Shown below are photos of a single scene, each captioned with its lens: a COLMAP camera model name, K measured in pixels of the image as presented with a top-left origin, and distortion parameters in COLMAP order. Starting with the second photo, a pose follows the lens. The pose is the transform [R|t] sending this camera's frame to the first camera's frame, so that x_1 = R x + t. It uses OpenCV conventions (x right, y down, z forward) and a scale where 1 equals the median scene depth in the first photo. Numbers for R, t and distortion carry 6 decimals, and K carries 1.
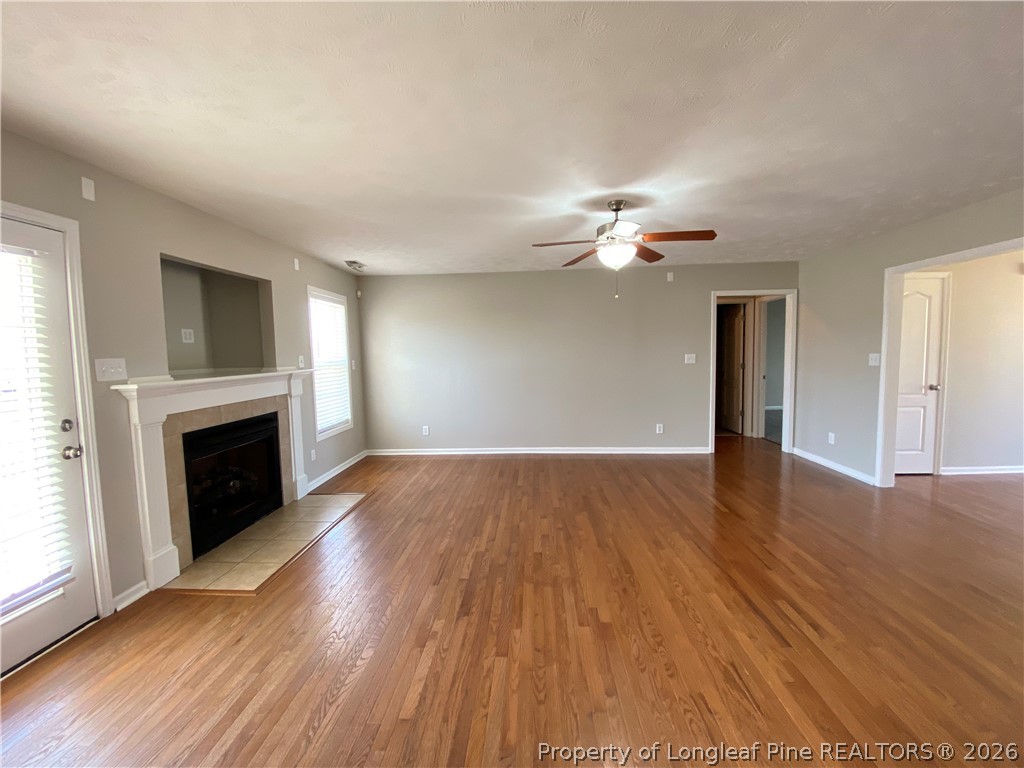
lens RADIAL K [[414.8, 0, 509.7], [0, 414.8, 382.2], [0, 0, 1]] dist [0.017430, -0.019200]
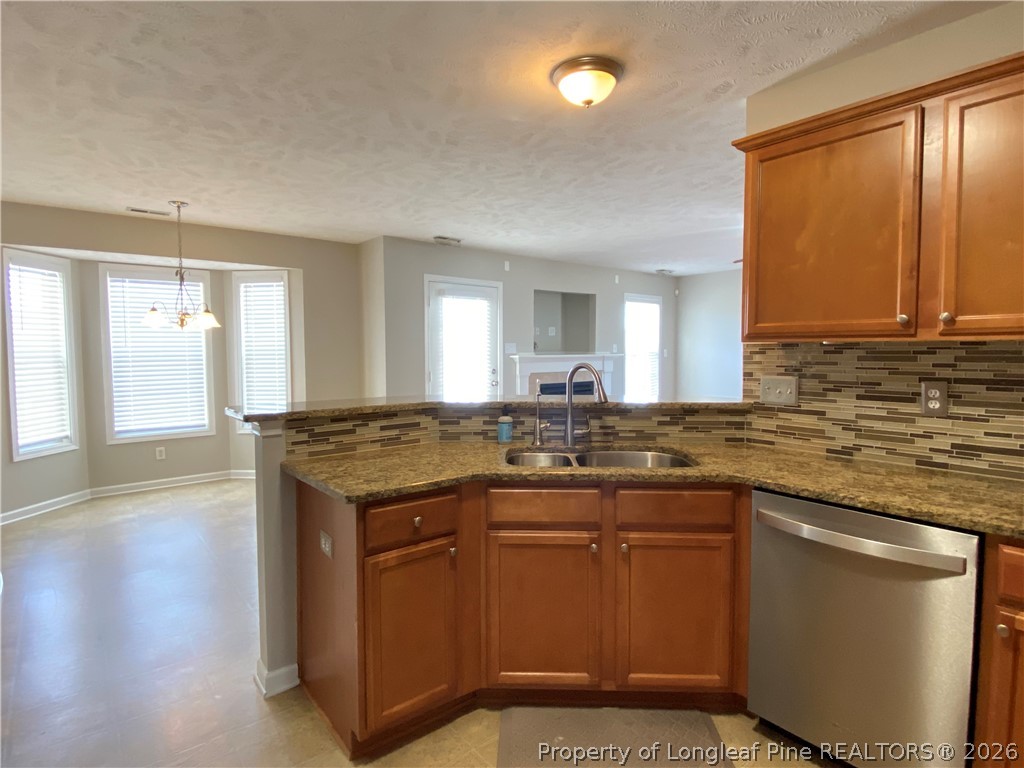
lens RADIAL K [[537.3, 0, 524.8], [0, 537.3, 378.4], [0, 0, 1]] dist [0.001867, -0.021678]
pose [[0.697770, 0.056838, -0.714063, 0.808079], [-0.063617, 0.997825, 0.017260, 0.053952], [0.713491, 0.033383, 0.699868, -0.661451]]
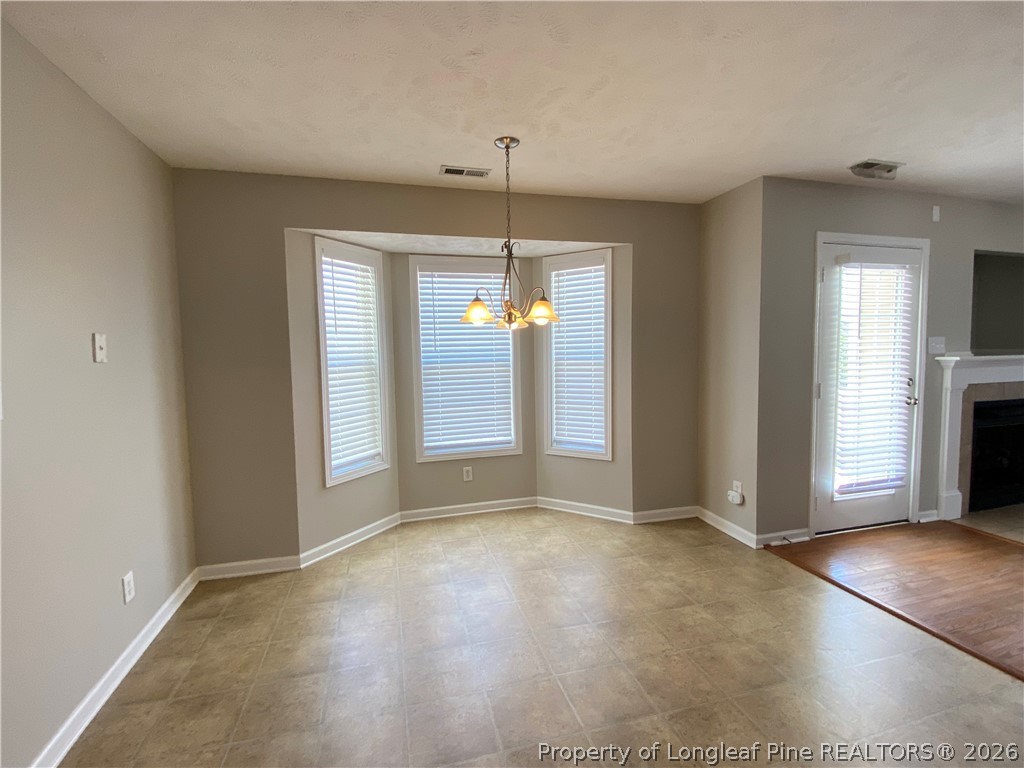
lens RADIAL K [[468.5, 0, 512.9], [0, 468.5, 381.6], [0, 0, 1]] dist [0.038621, -0.029191]
pose [[0.319400, 0.080250, -0.944216, 0.045977], [-0.057851, 0.996200, 0.065099, 0.050289], [0.945852, 0.033831, 0.322829, -0.597669]]
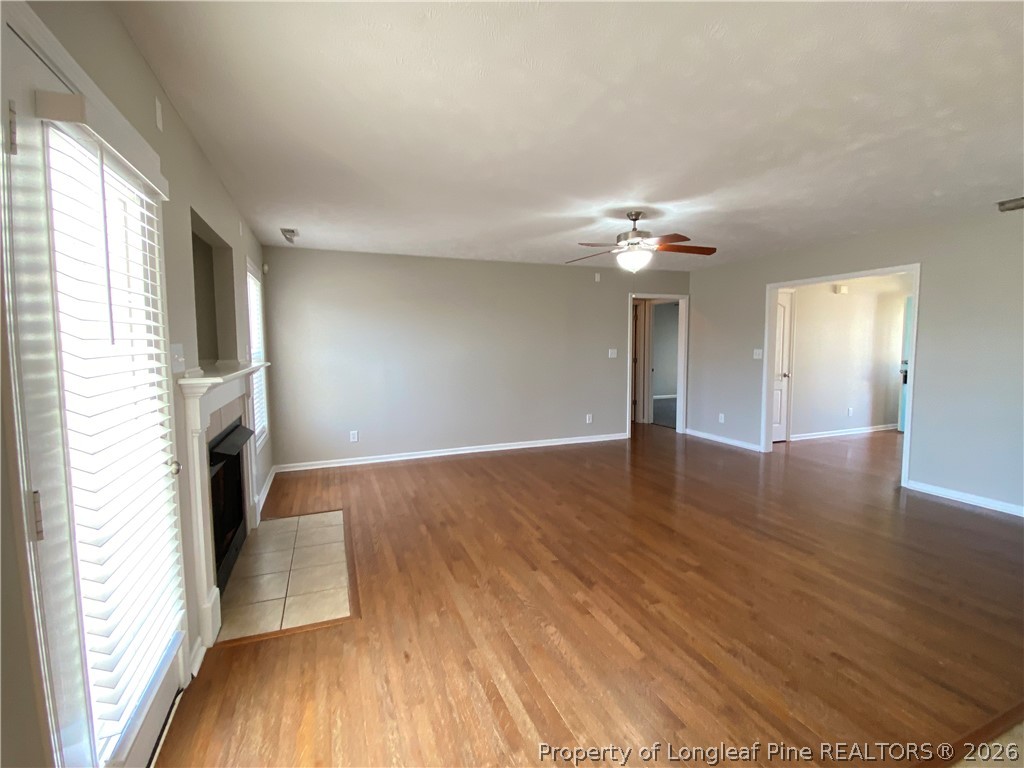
lens RADIAL K [[468.5, 0, 512.9], [0, 468.5, 381.6], [0, 0, 1]] dist [0.038621, -0.029191]
pose [[0.909421, -0.019187, 0.415434, -0.579228], [0.019926, 0.999798, 0.002556, 0.016356], [-0.415400, 0.005953, 0.909620, -0.026344]]
